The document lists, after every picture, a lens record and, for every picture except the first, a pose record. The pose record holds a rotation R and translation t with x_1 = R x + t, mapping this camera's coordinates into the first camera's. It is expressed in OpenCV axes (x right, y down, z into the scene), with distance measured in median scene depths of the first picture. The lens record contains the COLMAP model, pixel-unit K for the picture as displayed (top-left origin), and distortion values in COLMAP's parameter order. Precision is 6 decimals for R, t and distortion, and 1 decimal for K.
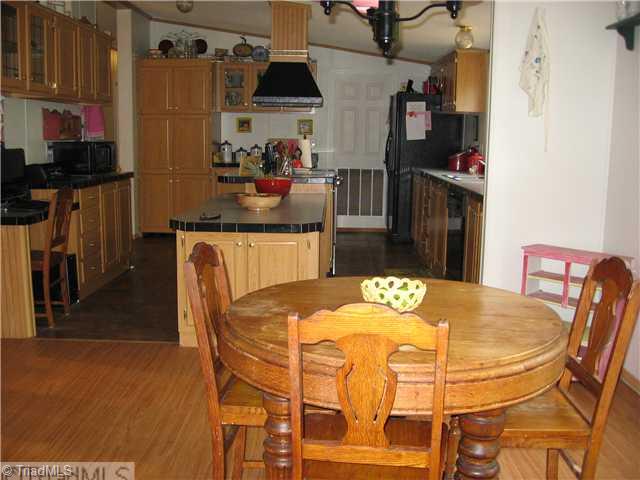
lens RADIAL K [[670.1, 0, 320.0], [0, 670.1, 240.0], [0, 0, 1]] dist [-0.121262, 0.017116]
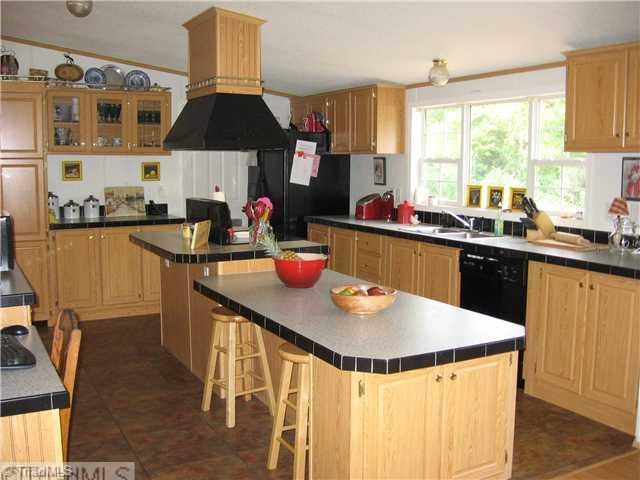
lens RADIAL K [[670.1, 0, 320.0], [0, 670.1, 240.0], [0, 0, 1]] dist [-0.121262, 0.017116]
pose [[0.867130, -0.064425, 0.493898, -0.248535], [0.082971, 0.996428, -0.015696, -0.059469], [-0.491122, 0.054590, 0.869378, 0.217394]]
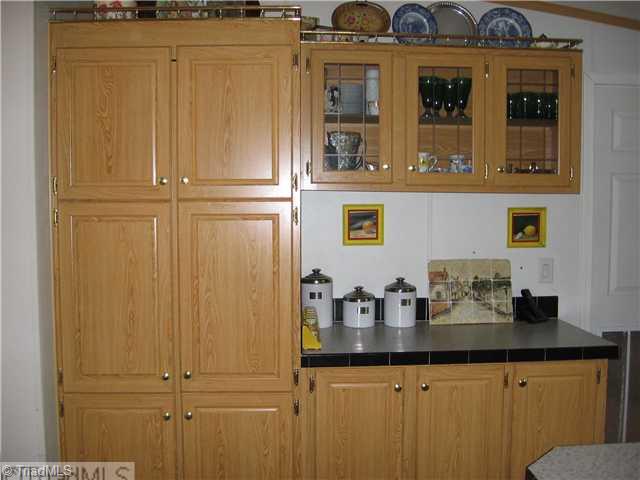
lens RADIAL K [[670.1, 0, 320.0], [0, 670.1, 240.0], [0, 0, 1]] dist [-0.121262, 0.017116]
pose [[0.997288, -0.017729, 0.071431, -0.165886], [0.024451, 0.995238, -0.094355, -0.132611], [-0.069418, 0.095846, 0.992973, 0.653378]]
